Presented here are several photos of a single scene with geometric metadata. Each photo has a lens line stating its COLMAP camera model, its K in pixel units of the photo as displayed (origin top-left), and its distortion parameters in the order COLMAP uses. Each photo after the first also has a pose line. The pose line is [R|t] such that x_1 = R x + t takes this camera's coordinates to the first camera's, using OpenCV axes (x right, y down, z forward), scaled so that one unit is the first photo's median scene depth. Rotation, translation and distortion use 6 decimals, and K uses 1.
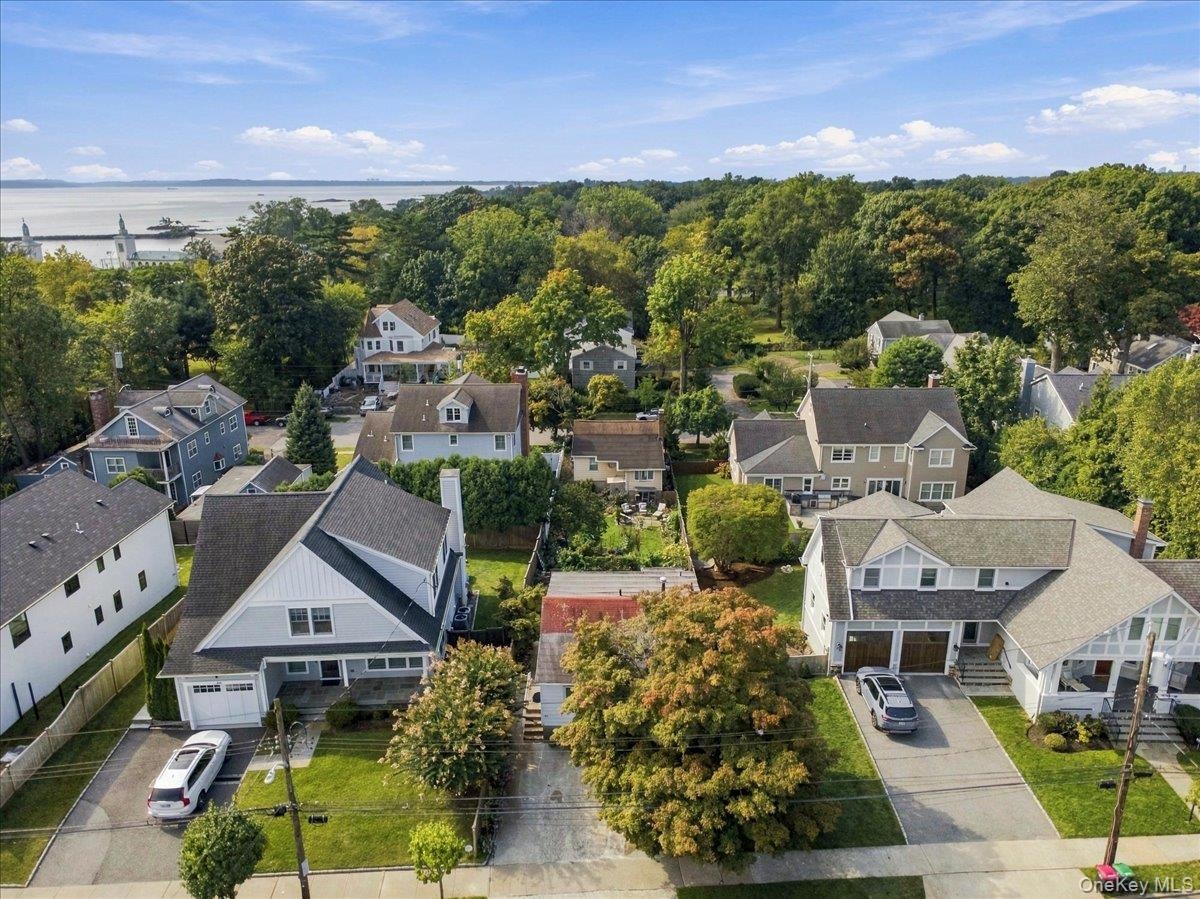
lens RADIAL K [[854.4, 0, 600.0], [0, 854.4, 449.5], [0, 0, 1]] dist [0.004262, -0.000470]
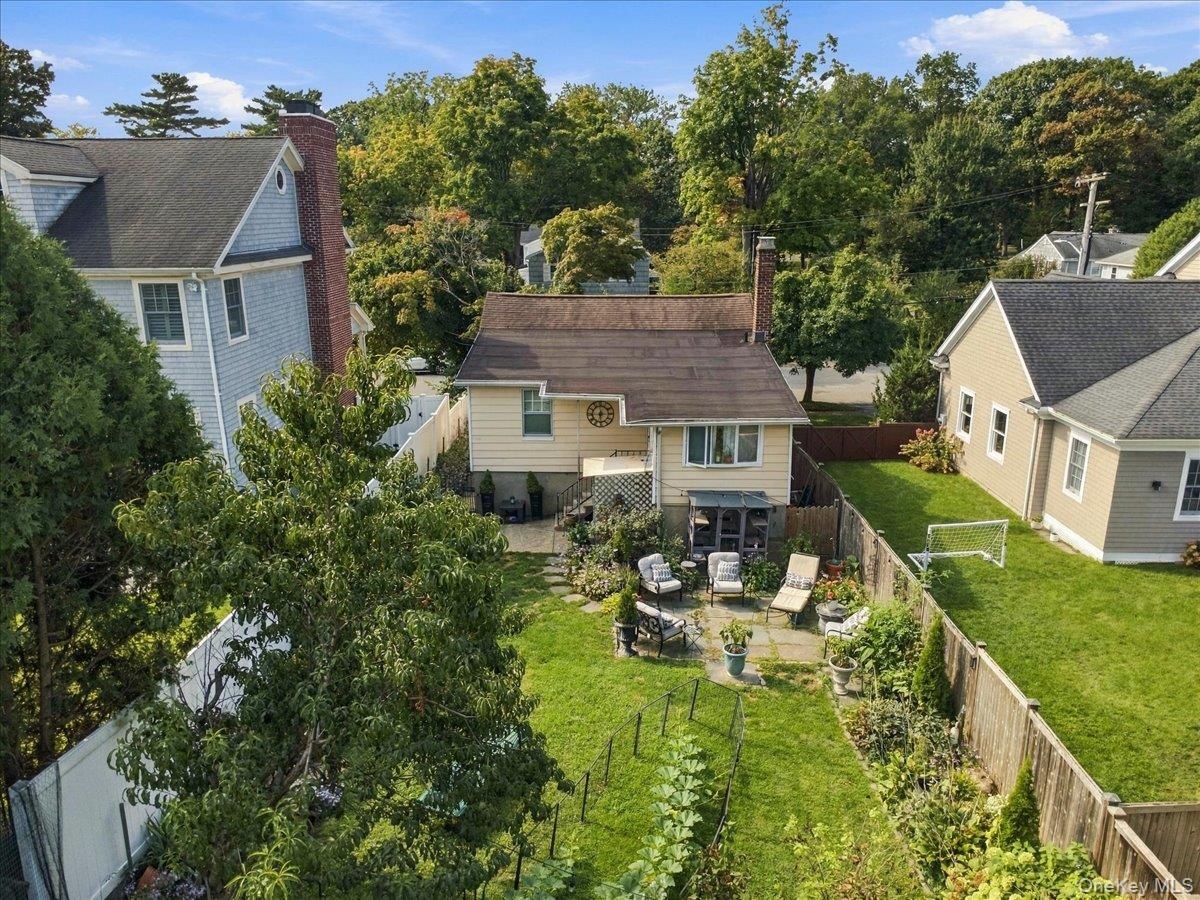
lens RADIAL K [[854.4, 0, 600.0], [0, 854.4, 450.0], [0, 0, 1]] dist [0.004262, -0.000470]
pose [[0.999981, 0.001890, 0.005830, 0.019607], [-0.001698, 0.999458, -0.032871, 0.064721], [-0.005889, 0.032861, 0.999443, 1.192106]]
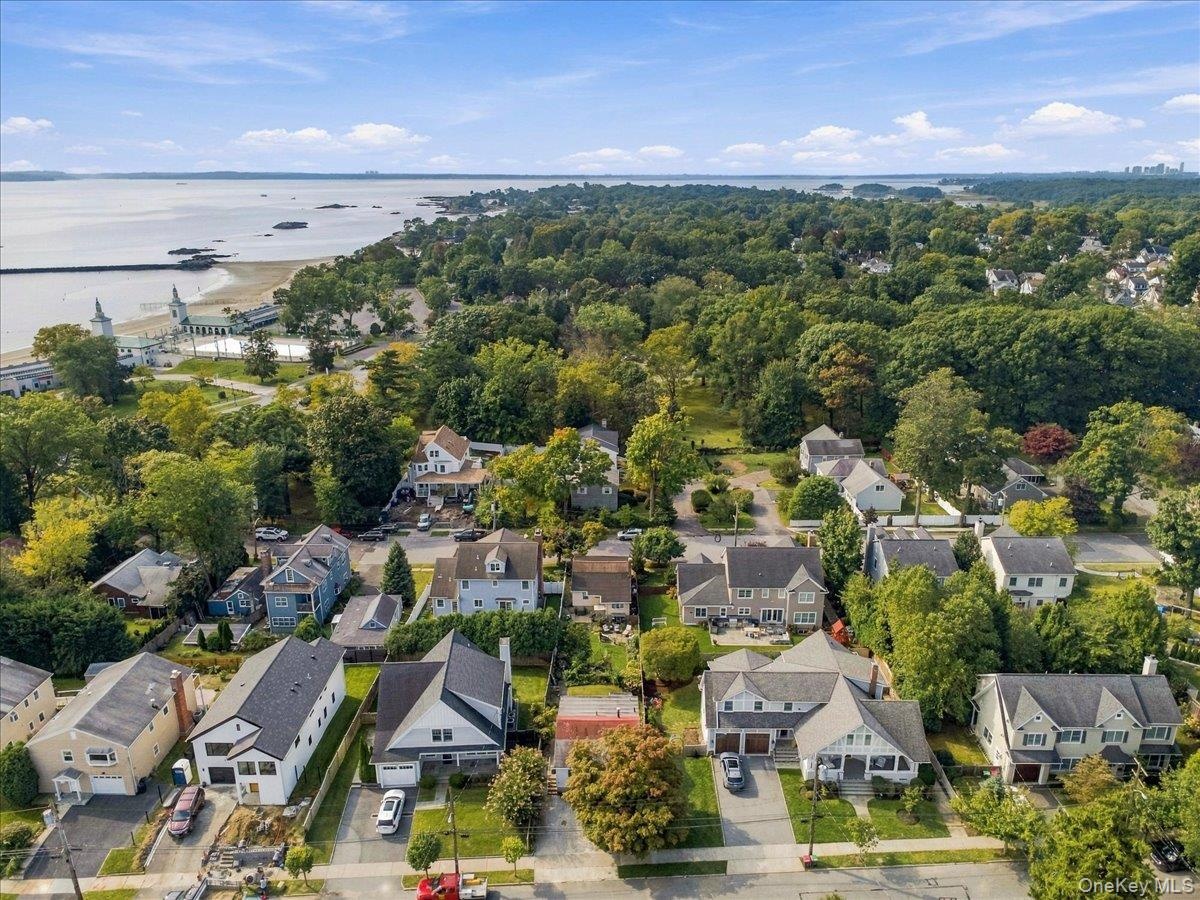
lens RADIAL K [[854.4, 0, 600.0], [0, 854.4, 450.0], [0, 0, 1]] dist [0.004262, -0.000470]
pose [[0.999996, 0.002450, 0.001386, 0.026534], [-0.002463, 0.999958, 0.008808, -0.429172], [-0.001364, -0.008812, 0.999960, -0.886121]]
